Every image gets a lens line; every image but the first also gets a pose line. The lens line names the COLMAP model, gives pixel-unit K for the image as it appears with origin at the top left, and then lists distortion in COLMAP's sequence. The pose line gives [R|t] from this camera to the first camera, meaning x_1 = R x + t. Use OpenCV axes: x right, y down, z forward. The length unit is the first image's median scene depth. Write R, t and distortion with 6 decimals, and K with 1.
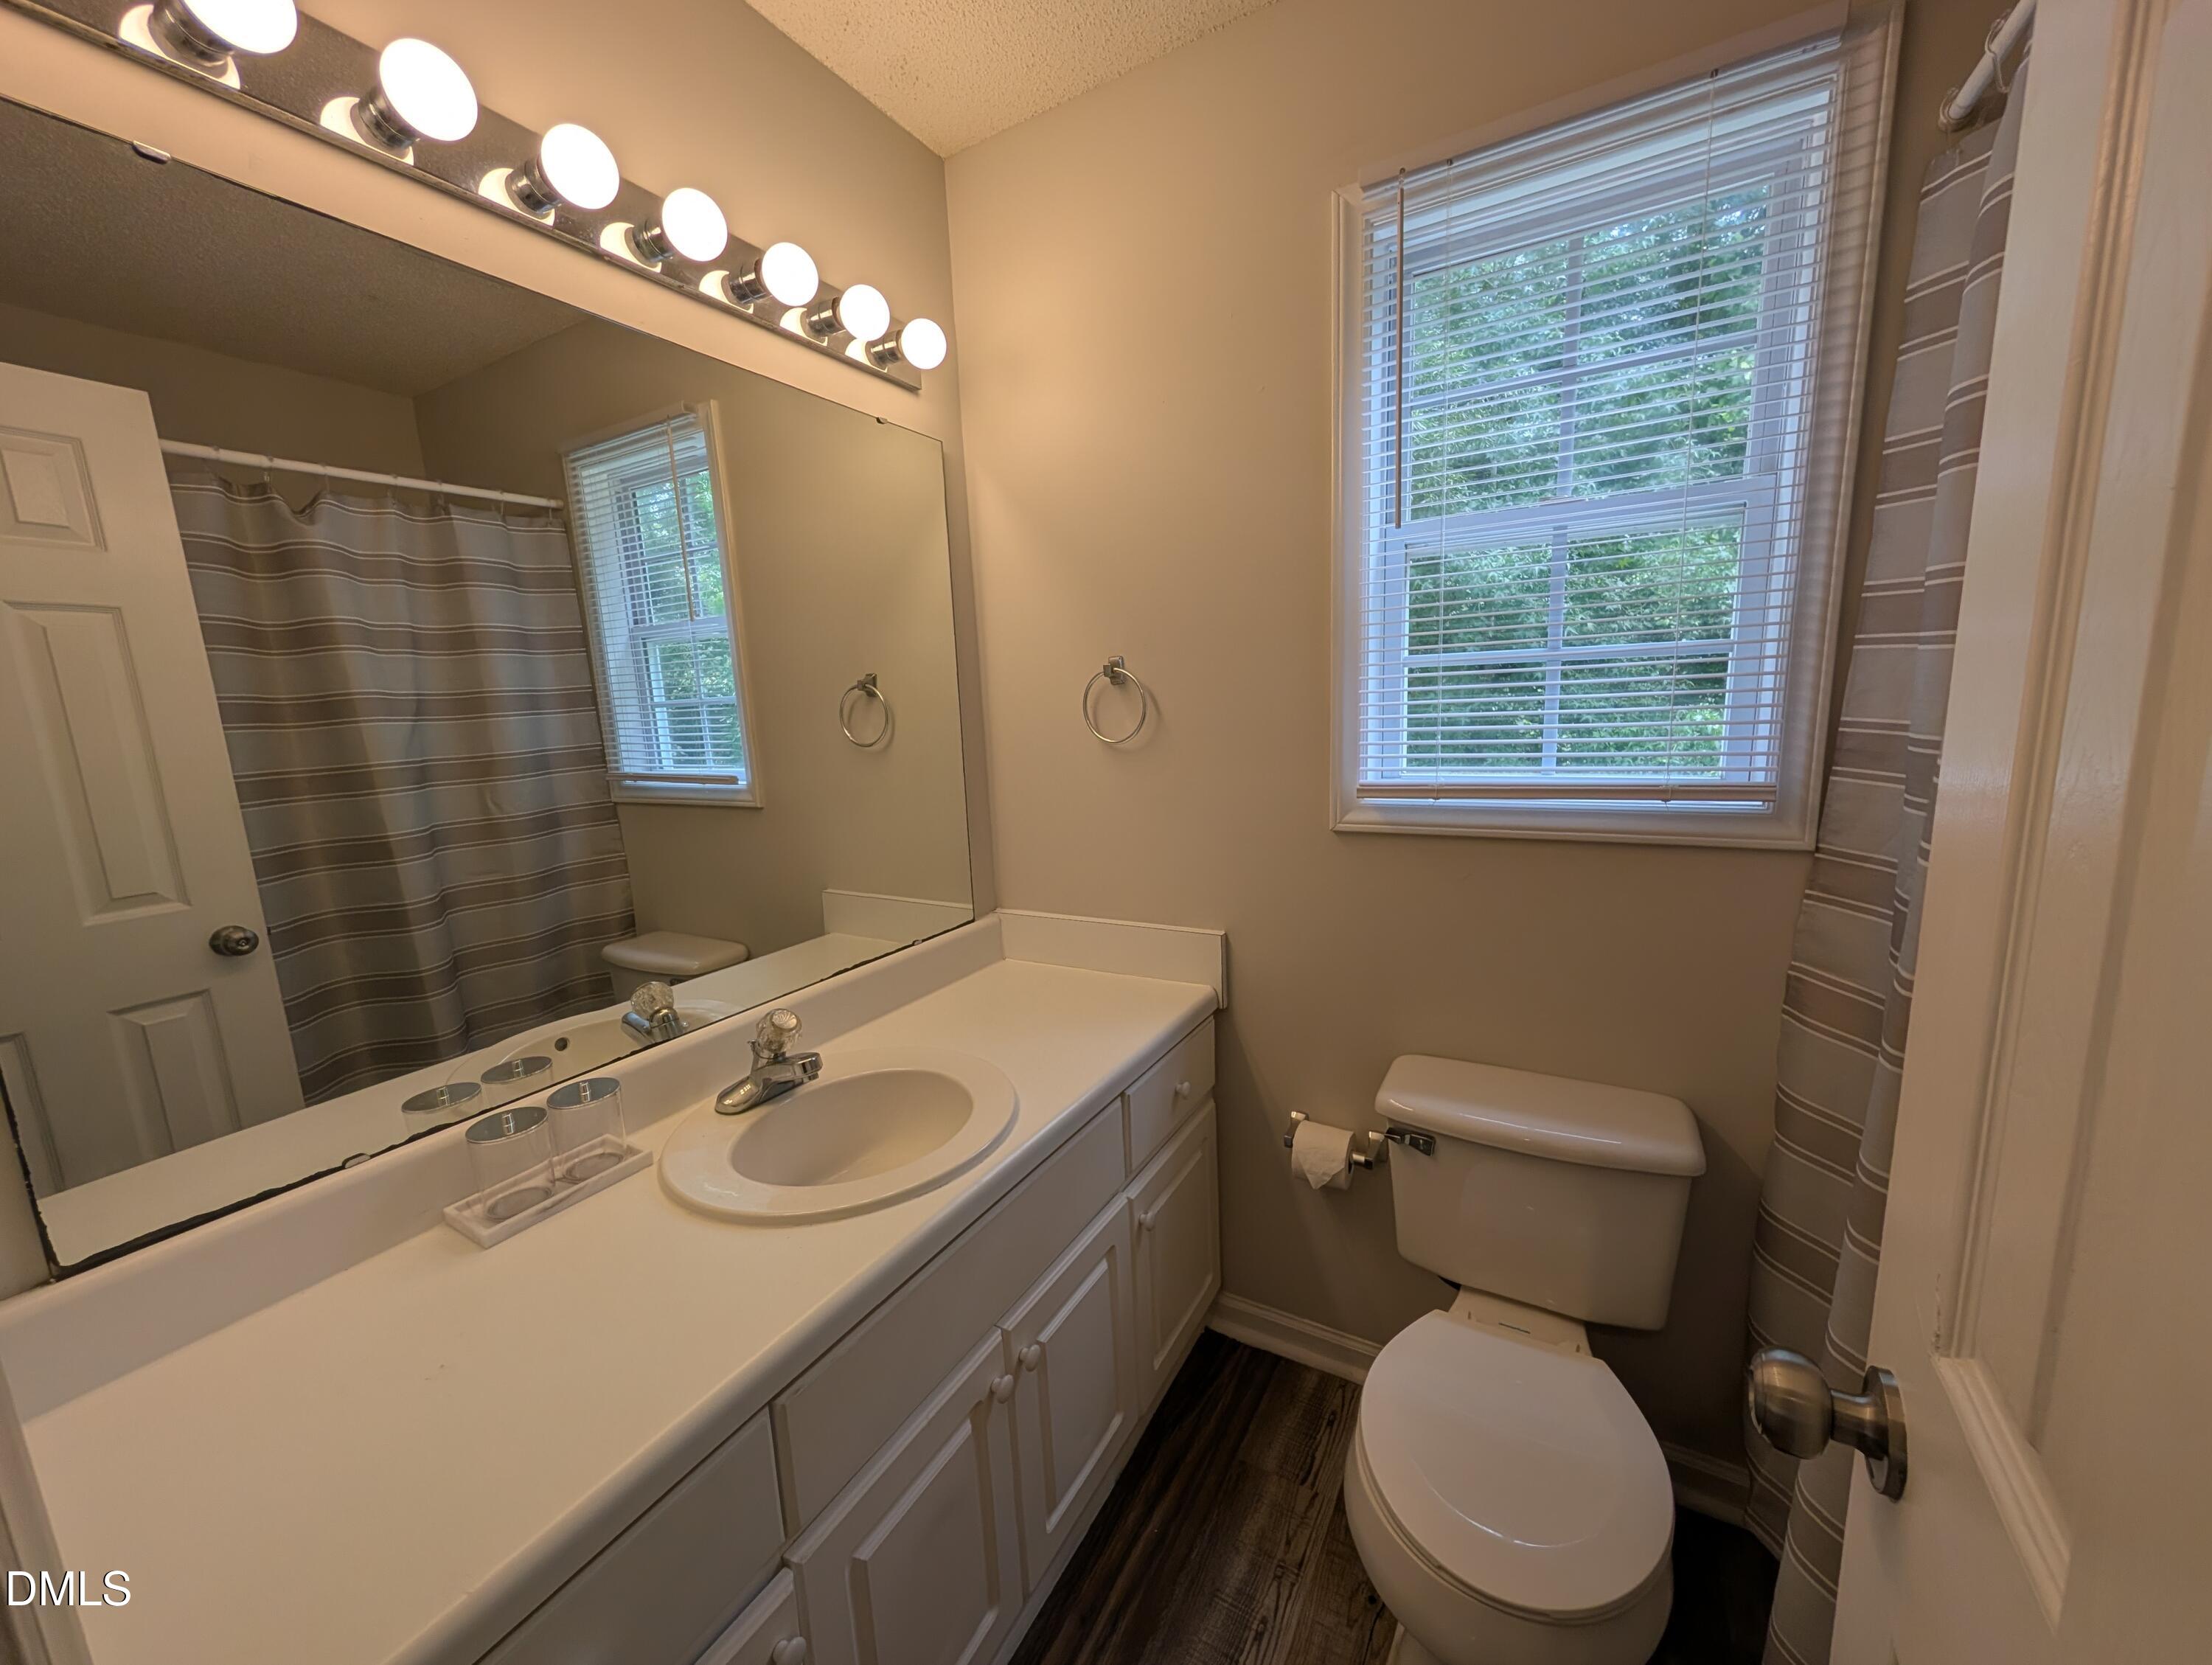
lens RADIAL K [[837.9, 0, 1118.9], [0, 837.9, 844.7], [0, 0, 1]] dist [0.001014, 0.000075]
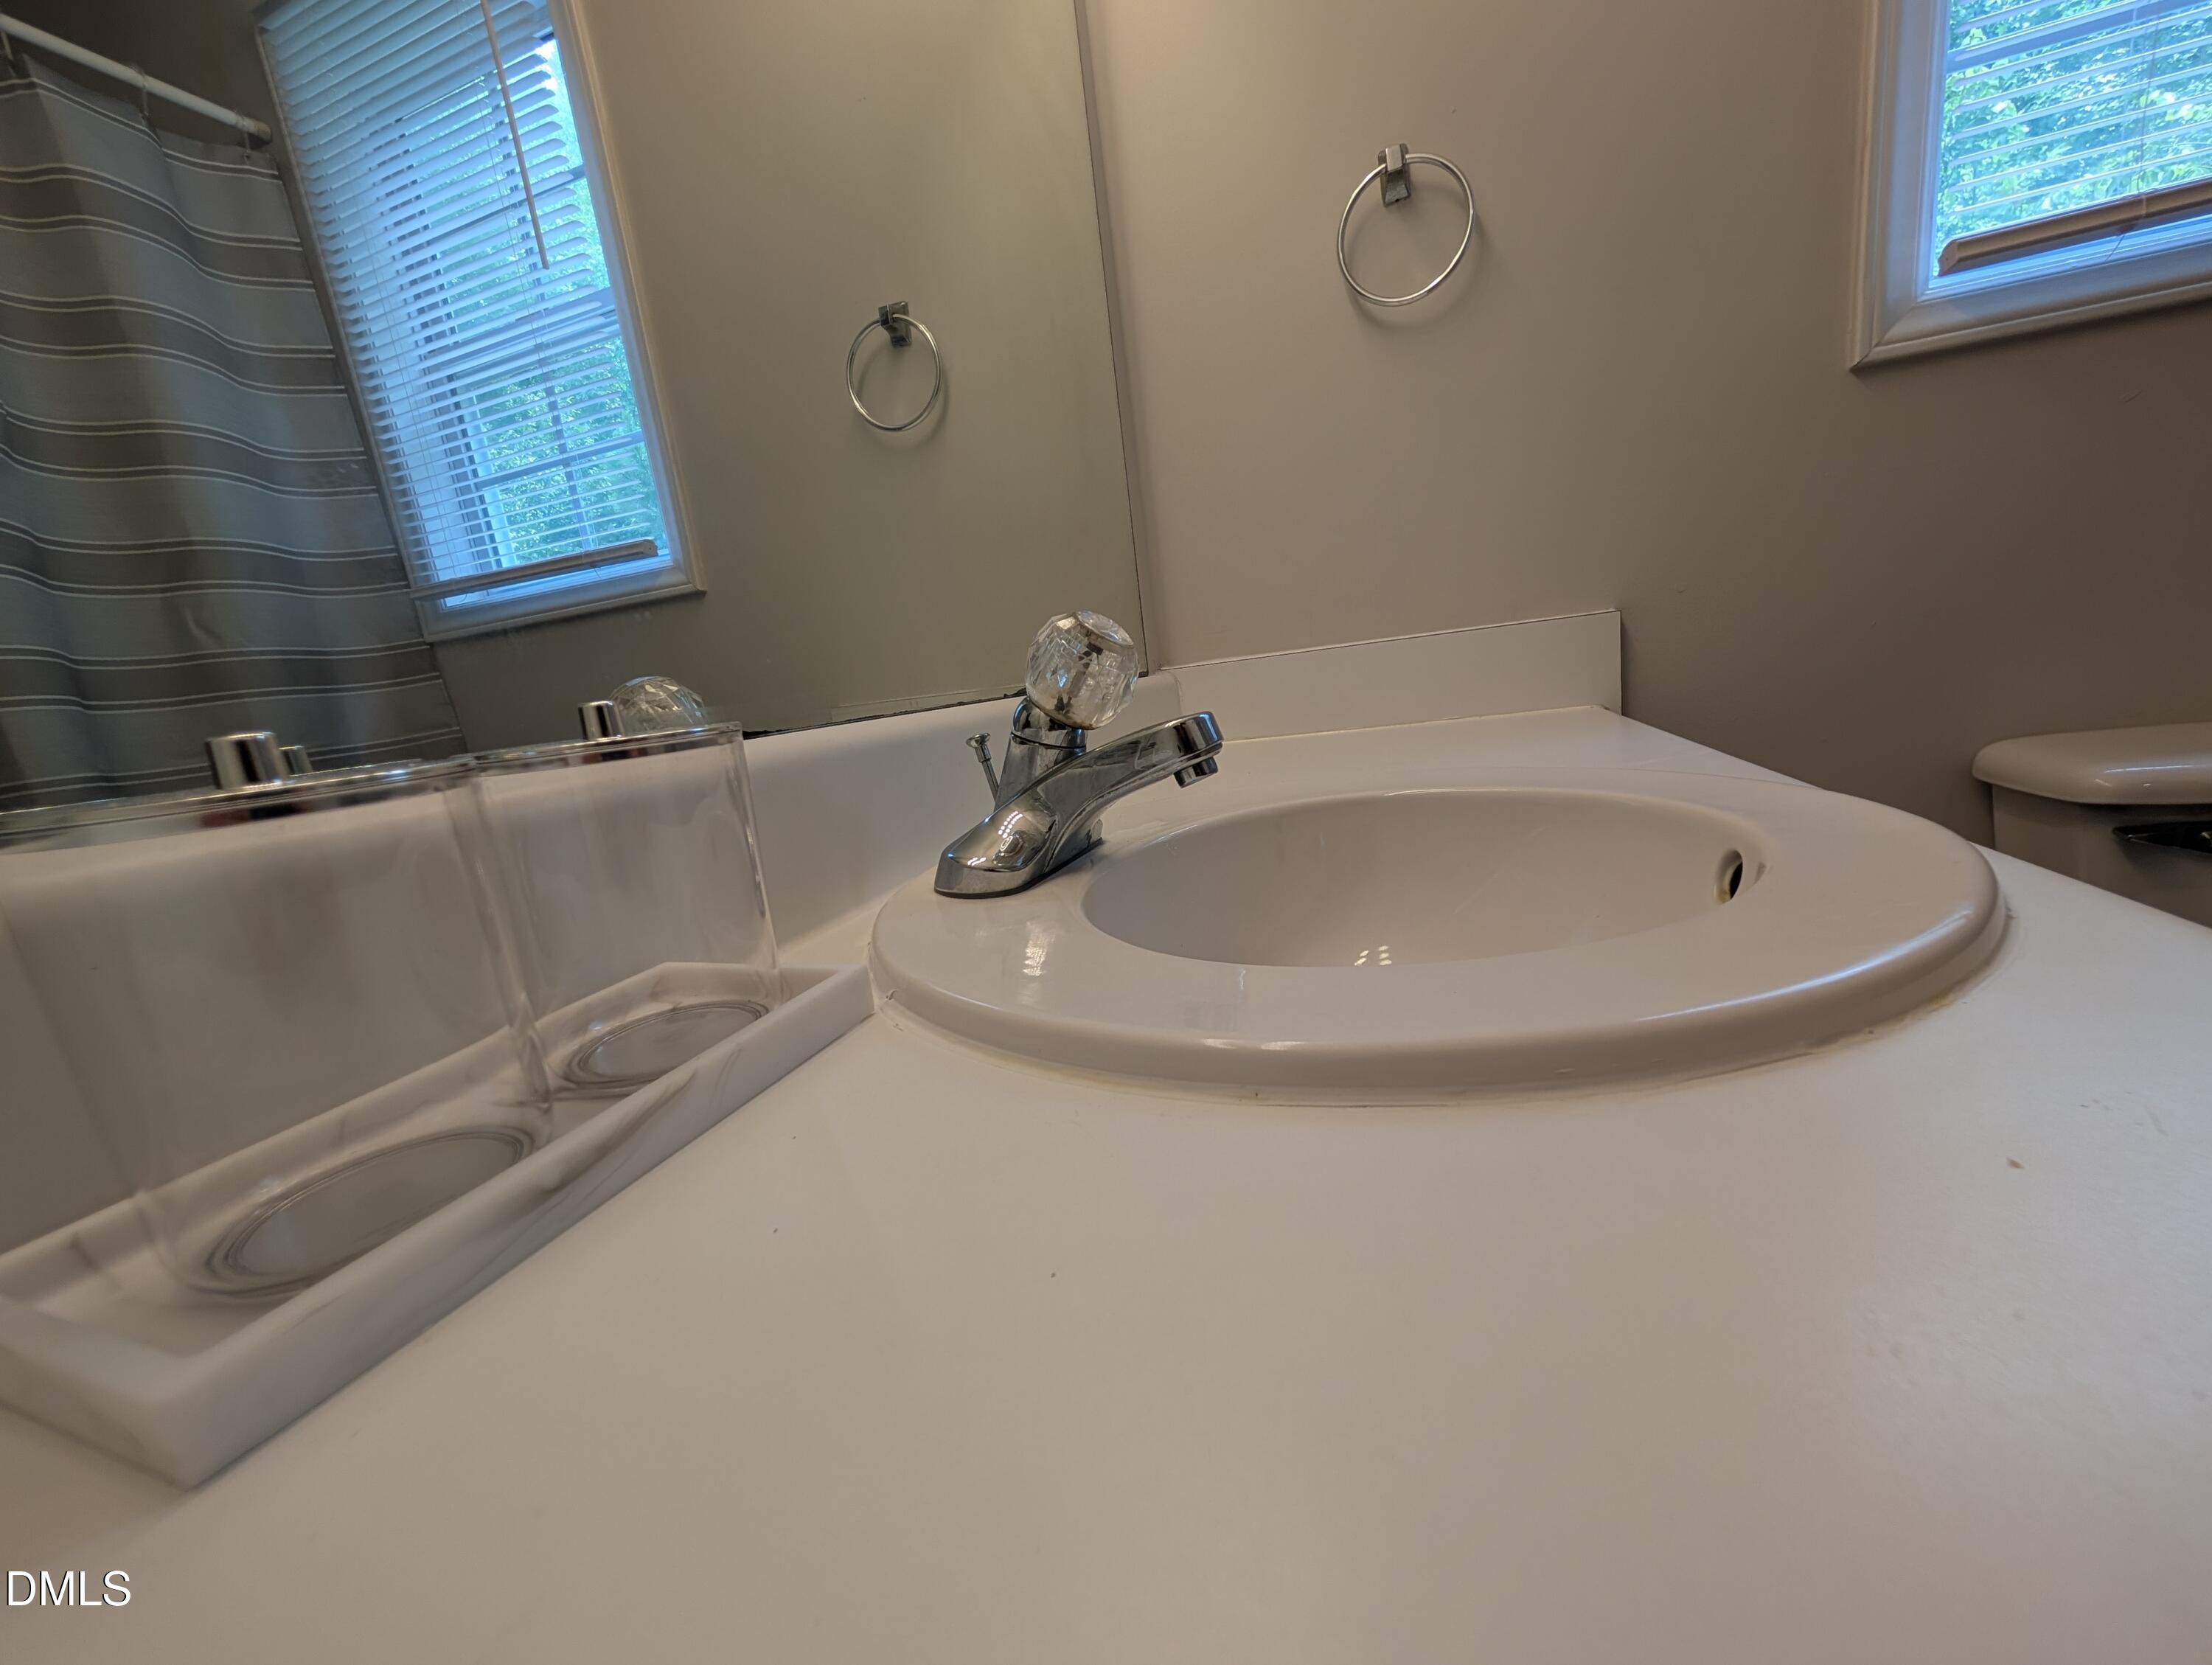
lens RADIAL K [[837.9, 0, 1116.8], [0, 837.9, 837.2], [0, 0, 1]] dist [0.001014, 0.000075]
pose [[0.979507, -0.116165, 0.164536, -0.250429], [0.115111, 0.993224, 0.015962, 0.158933], [-0.165275, 0.003305, 0.986242, 0.342050]]
